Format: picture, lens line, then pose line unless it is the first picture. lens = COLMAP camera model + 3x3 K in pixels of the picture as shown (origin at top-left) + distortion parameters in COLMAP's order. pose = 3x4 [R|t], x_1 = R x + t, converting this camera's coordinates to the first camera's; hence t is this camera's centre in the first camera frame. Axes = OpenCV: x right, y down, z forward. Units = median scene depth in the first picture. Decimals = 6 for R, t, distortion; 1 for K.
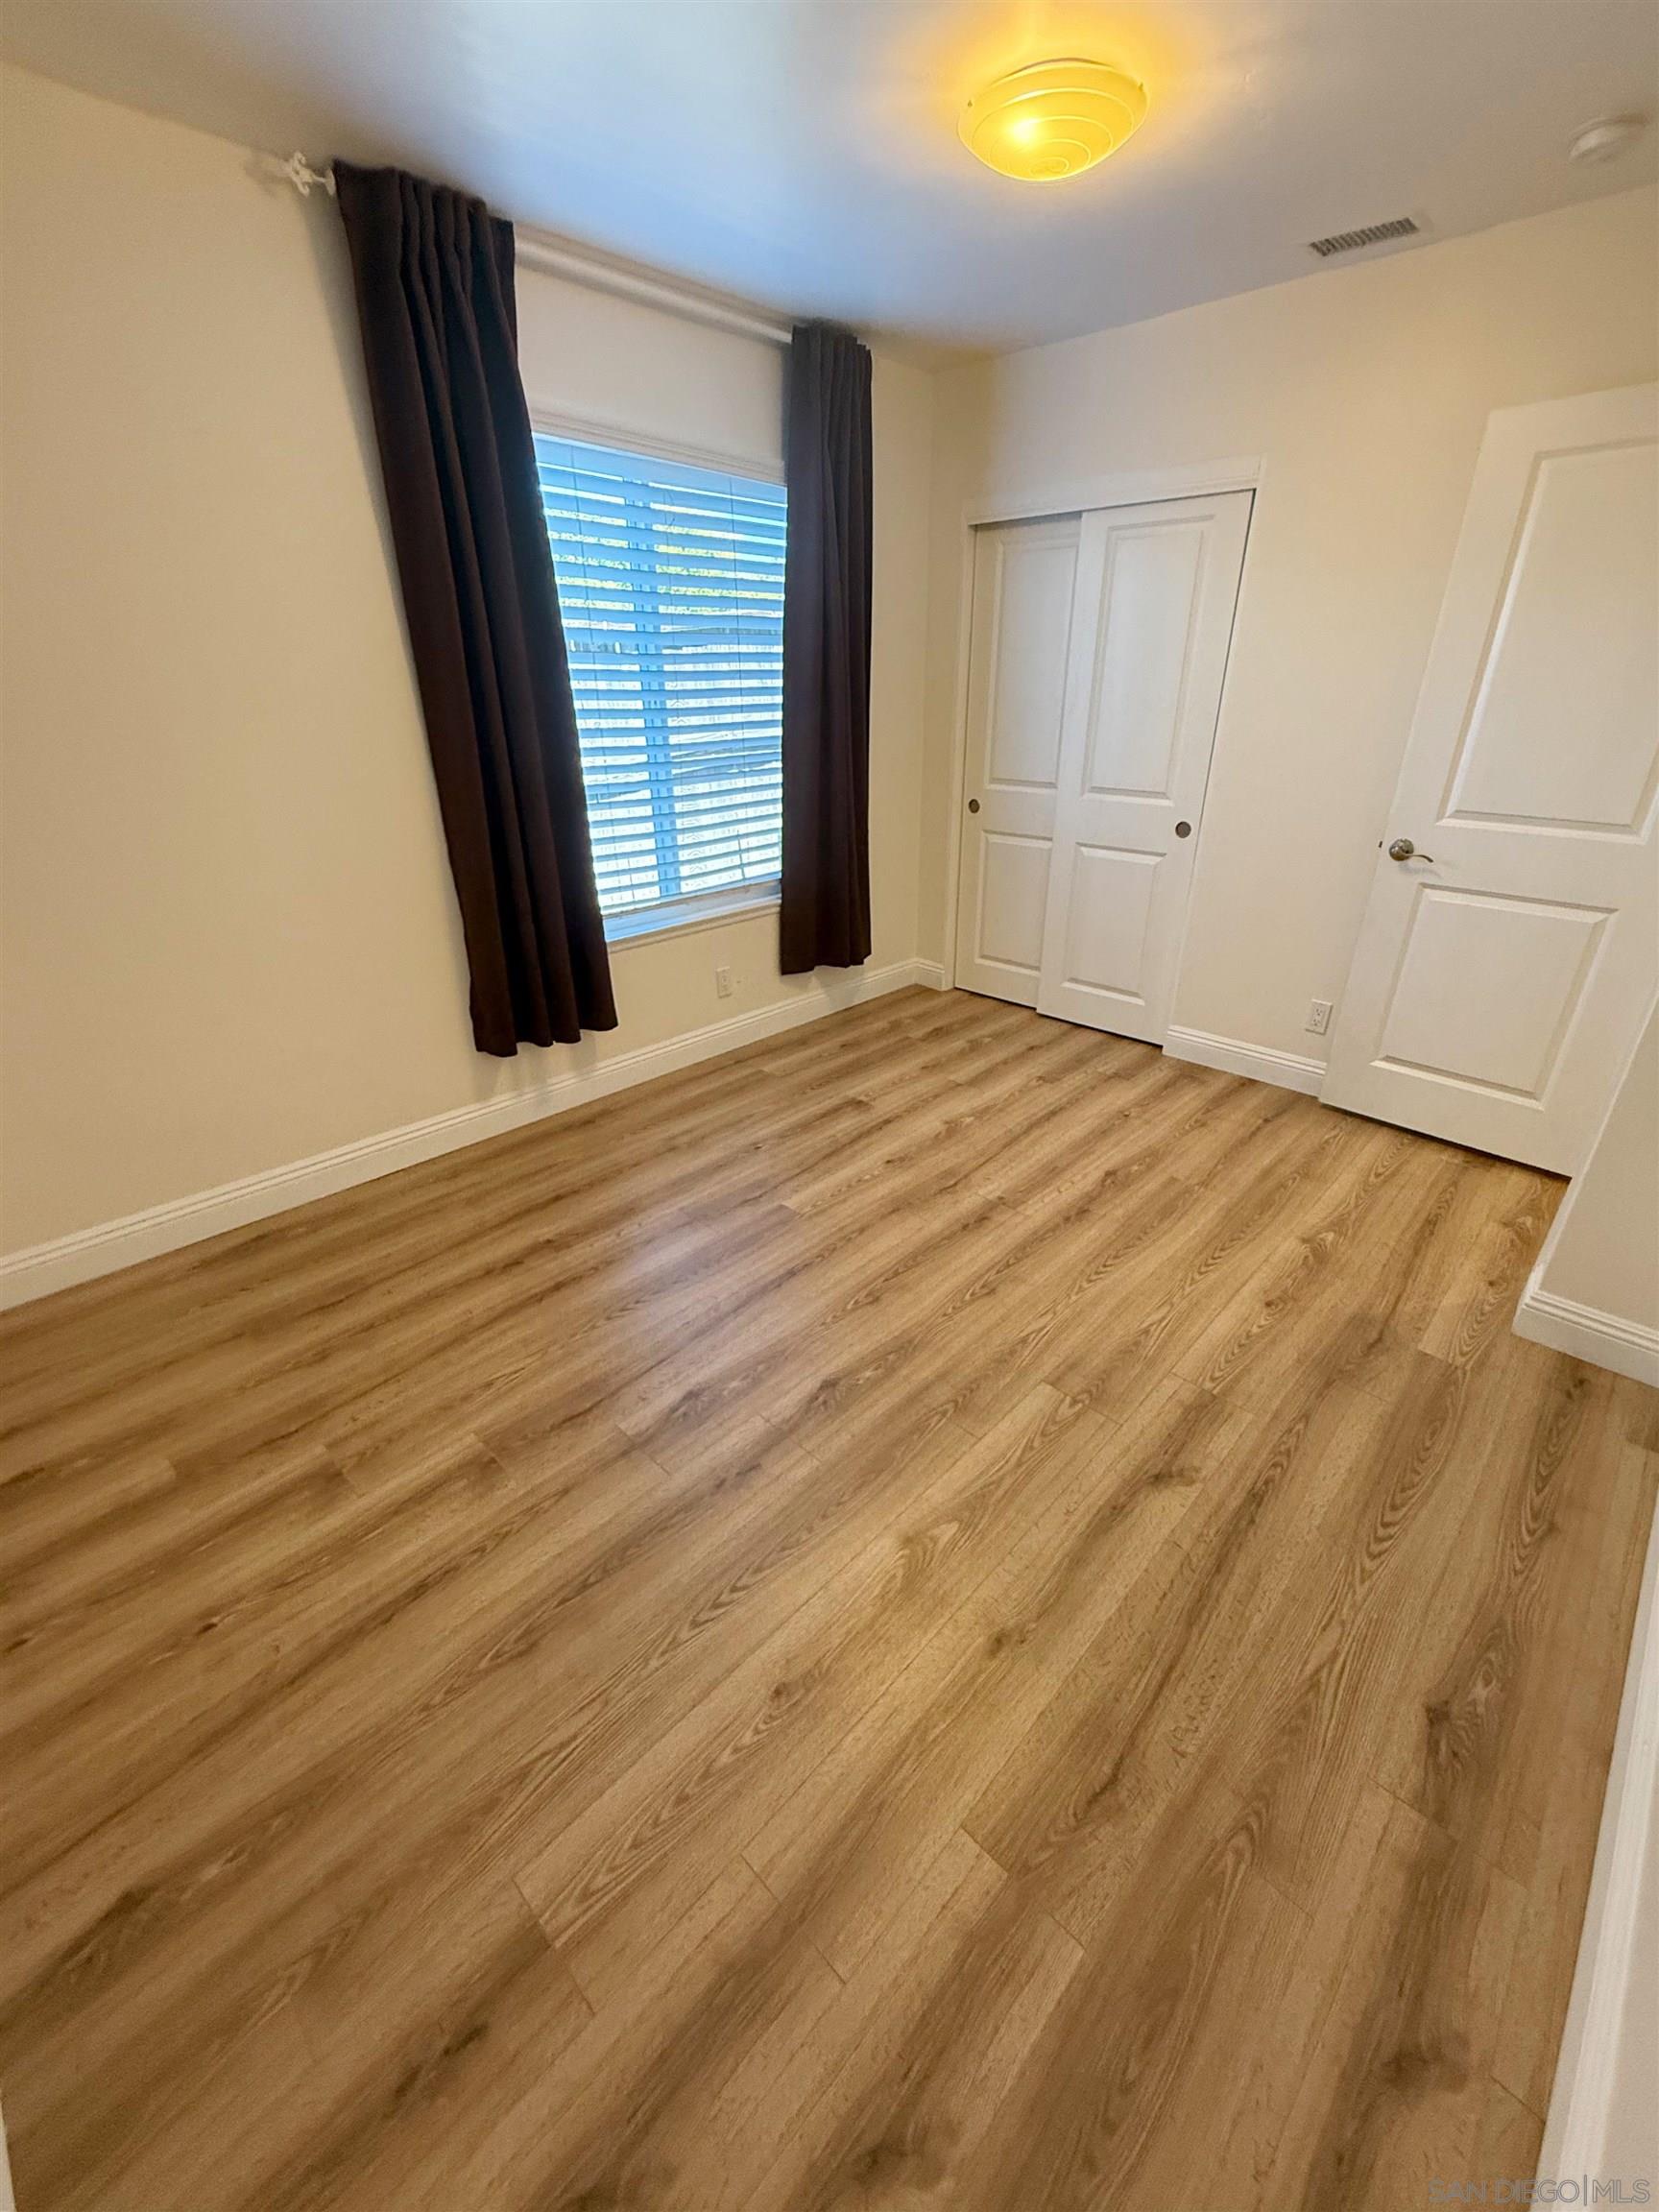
lens RADIAL K [[870.4, 0, 824.7], [0, 870.4, 1141.6], [0, 0, 1]] dist [-0.002118, -0.000045]
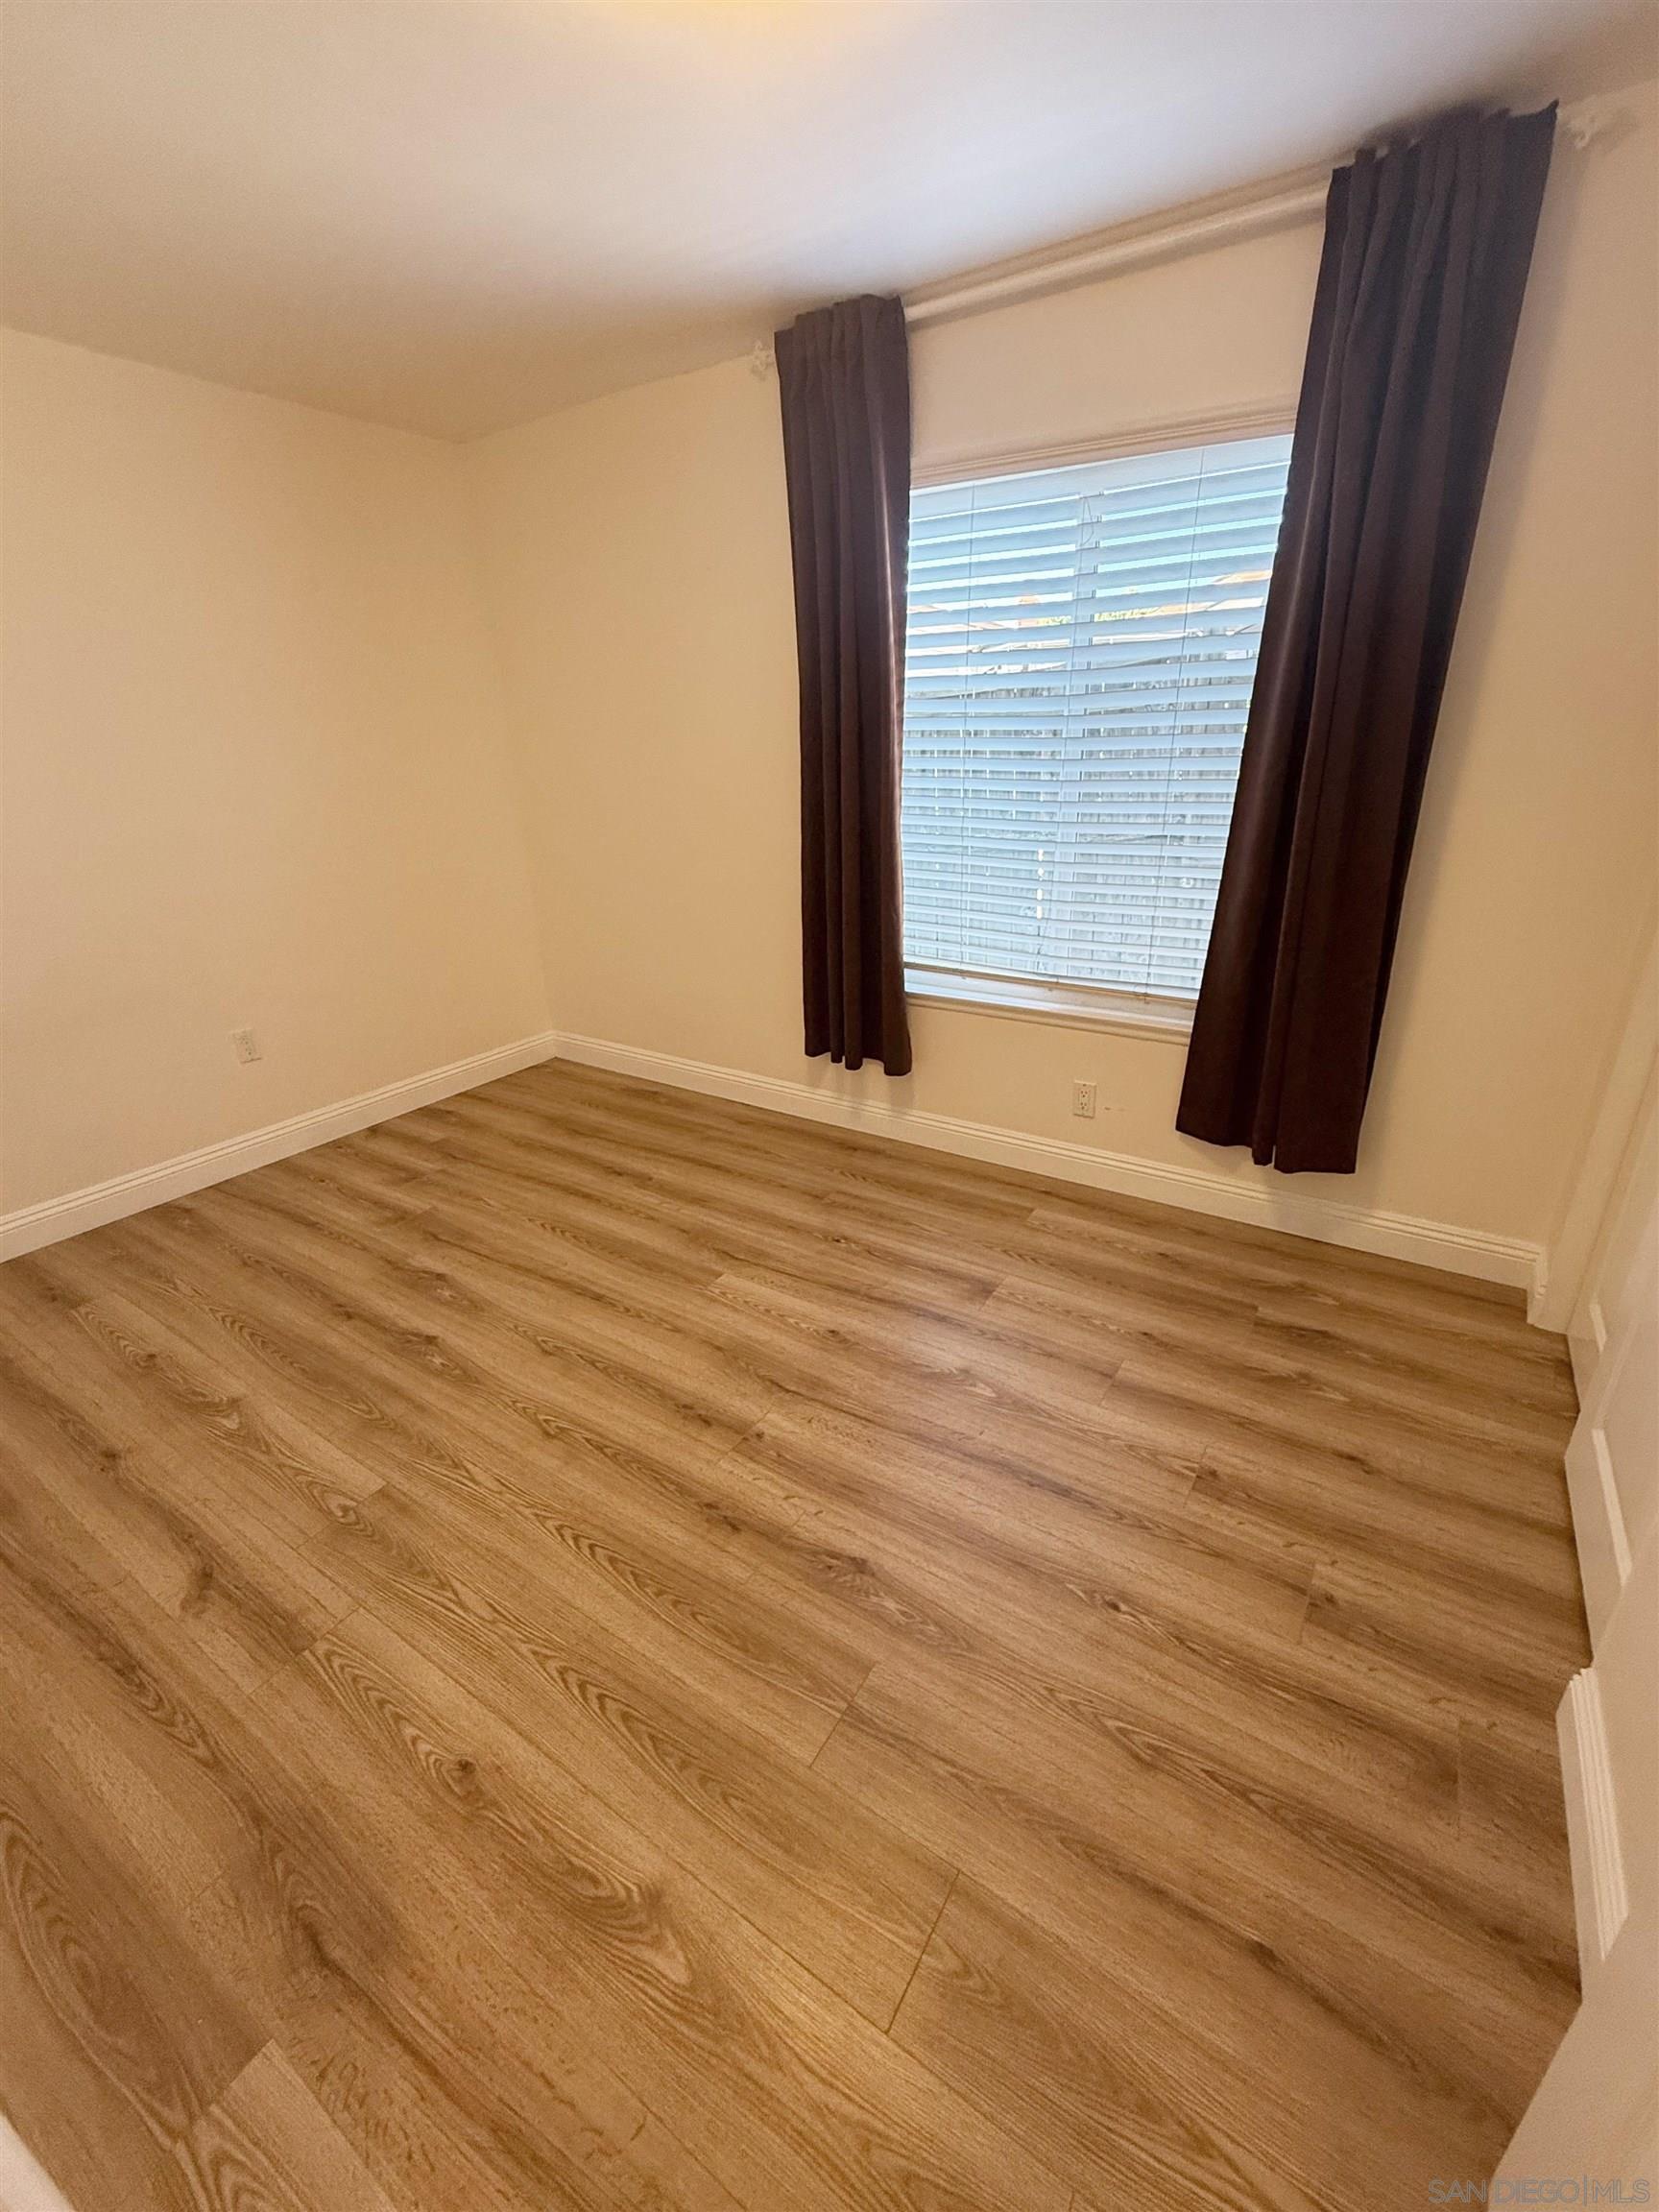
lens RADIAL K [[899.2, 0, 832.9], [0, 899.2, 1107.0], [0, 0, 1]] dist [-0.001514, 0.000328]
pose [[0.195520, 0.373132, -0.906942, 0.849664], [-0.446823, 0.857121, 0.256308, -0.414530], [0.872996, 0.355129, 0.334308, 0.772801]]
